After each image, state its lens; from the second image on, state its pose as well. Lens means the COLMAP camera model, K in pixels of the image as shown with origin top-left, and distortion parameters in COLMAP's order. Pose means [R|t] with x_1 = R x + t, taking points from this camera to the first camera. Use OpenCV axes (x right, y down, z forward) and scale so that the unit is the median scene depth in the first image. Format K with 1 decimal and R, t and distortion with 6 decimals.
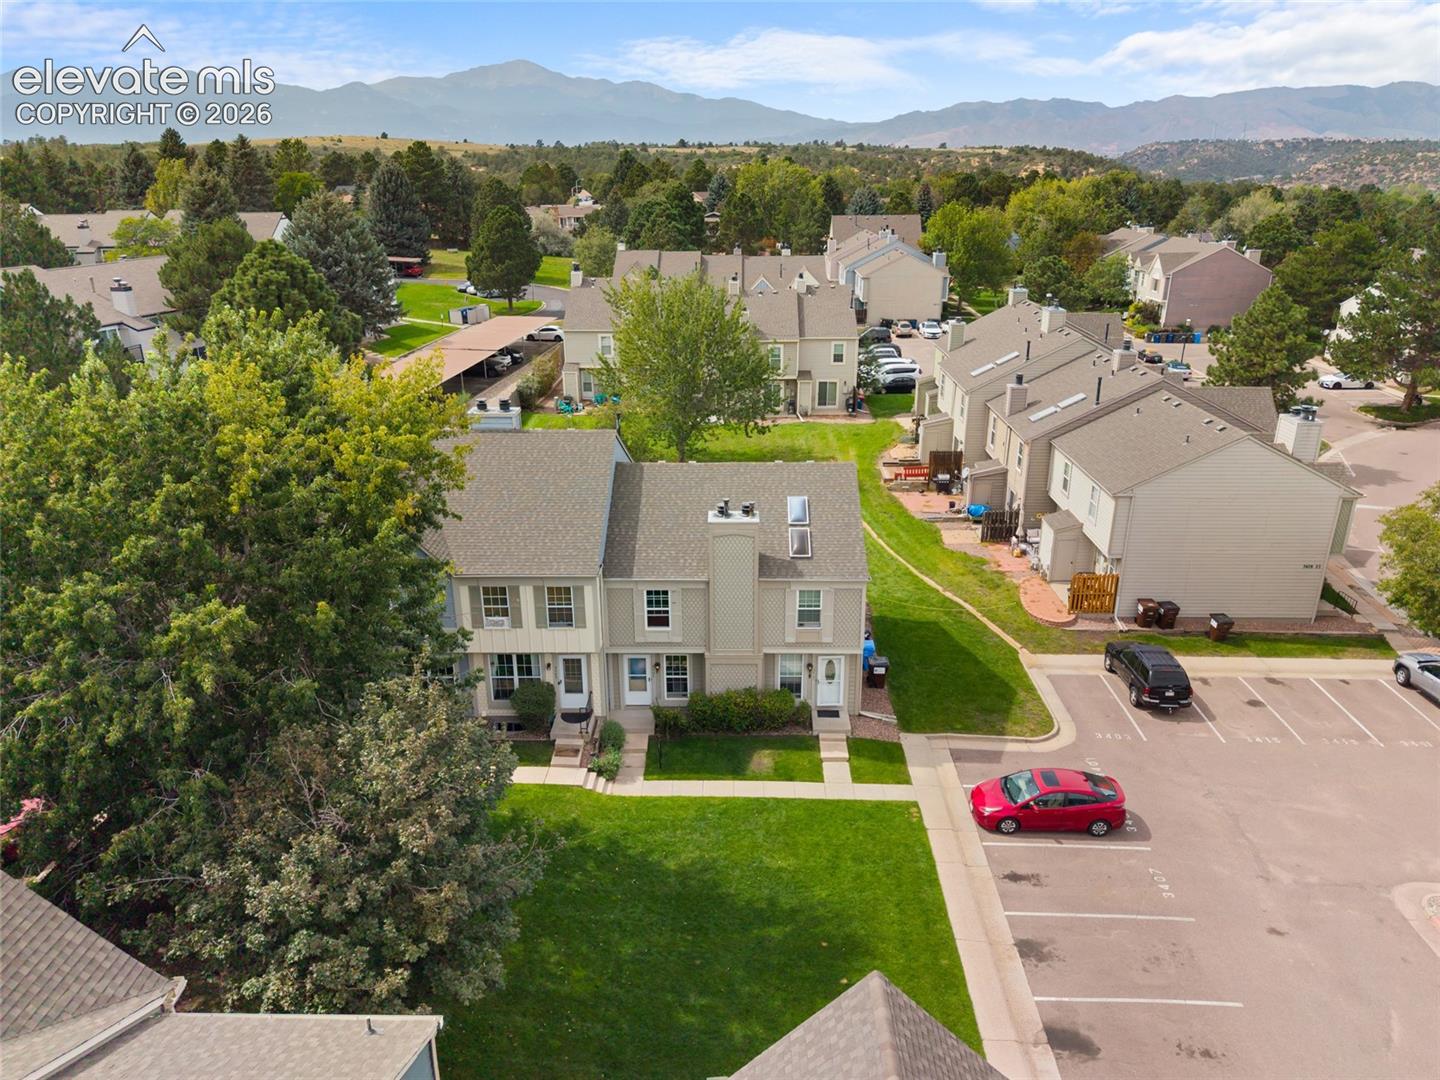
lens RADIAL K [[997.0, 0, 720.0], [0, 997.0, 540.0], [0, 0, 1]] dist [0.007368, 0.004083]
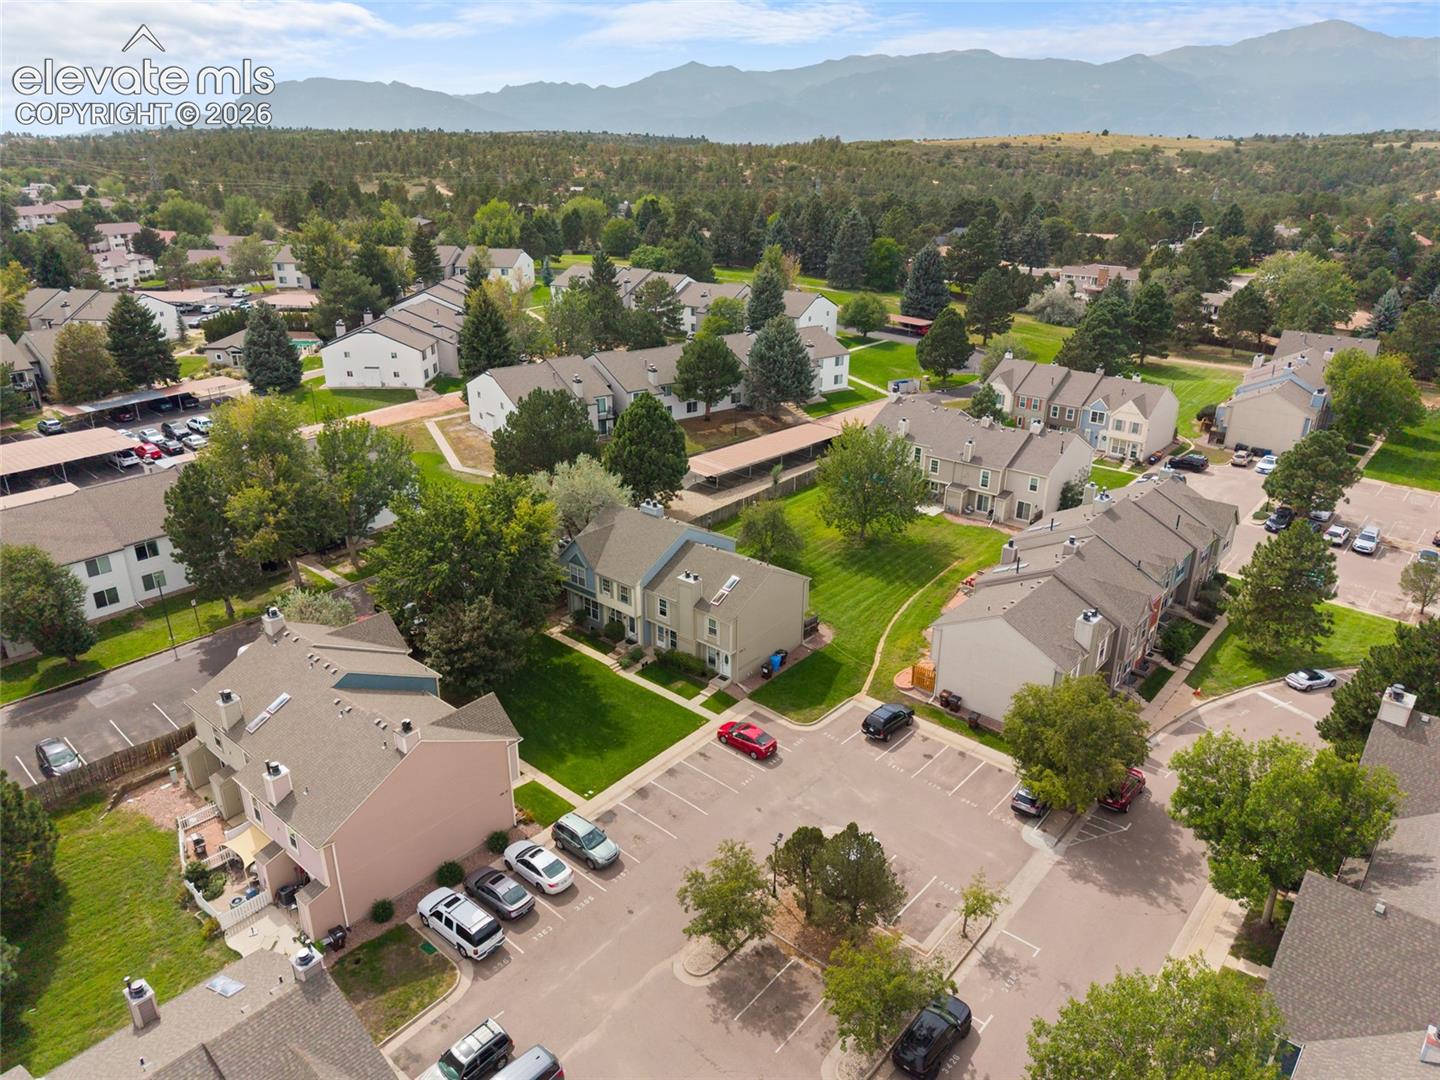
lens RADIAL K [[966.2, 0, 720.0], [0, 966.2, 540.0], [0, 0, 1]] dist [-0.001659, -0.003133]
pose [[0.772554, 0.249377, -0.583928, 1.236217], [-0.228964, 0.967185, 0.110127, -0.340863], [0.592230, 0.048620, 0.804301, -0.694845]]
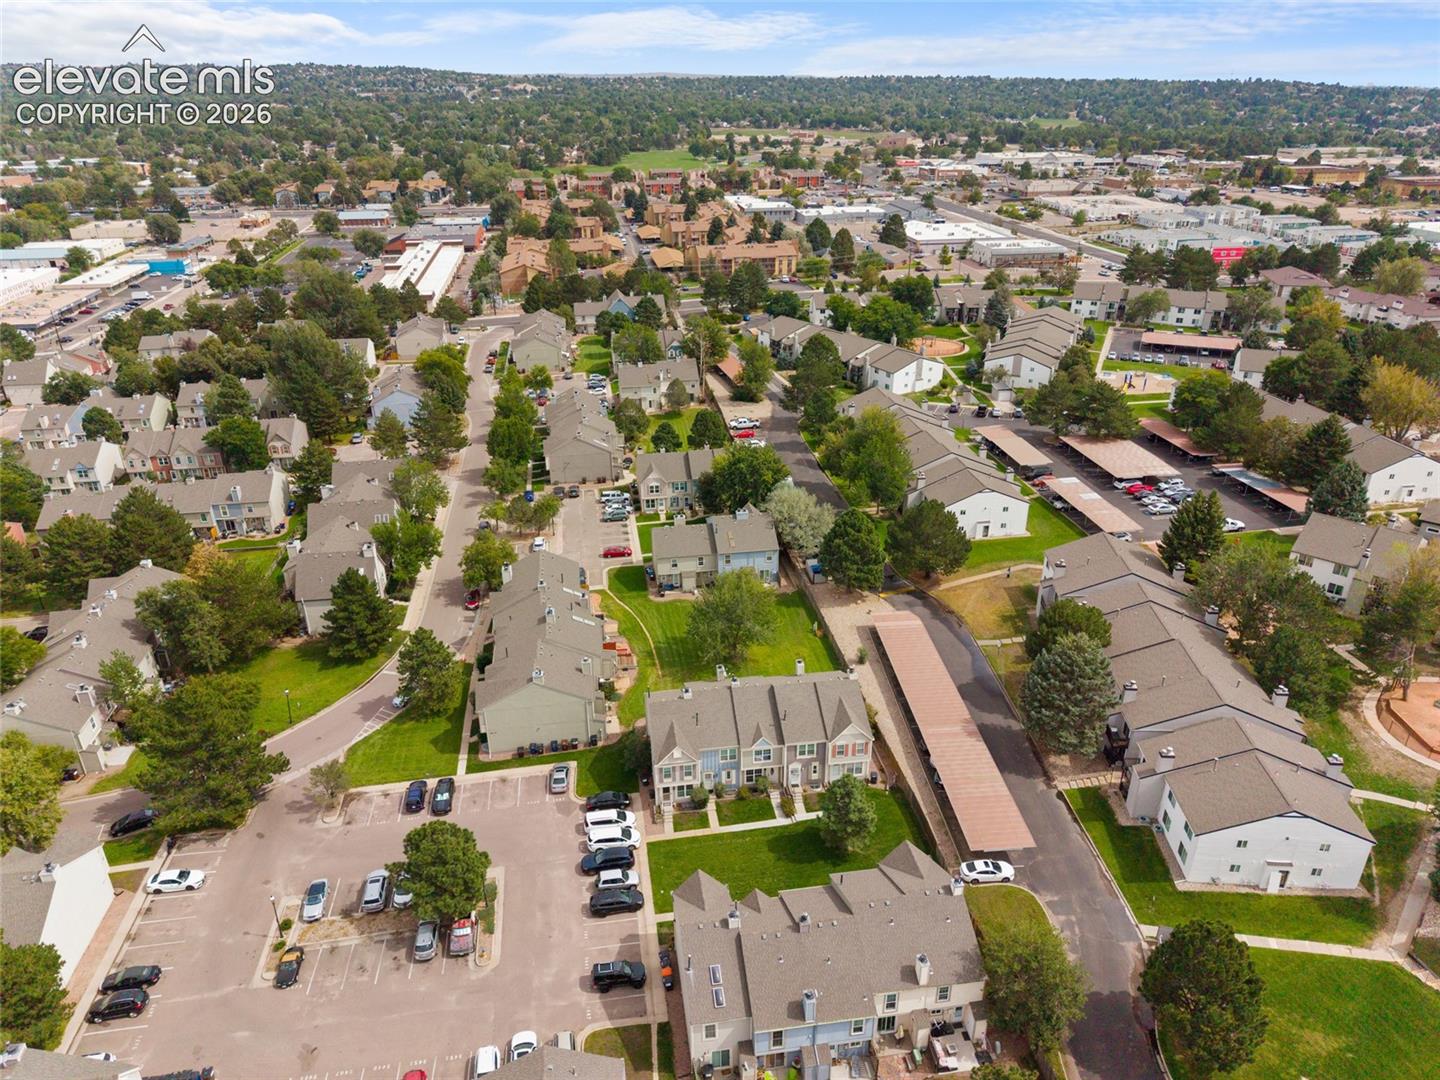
lens RADIAL K [[966.2, 0, 720.0], [0, 966.2, 540.0], [0, 0, 1]] dist [-0.001659, -0.003133]
pose [[-0.985222, 0.086386, -0.147903, 0.464022], [-0.046442, 0.696423, 0.716128, -2.931890], [0.164866, 0.712413, -0.682119, 3.847427]]
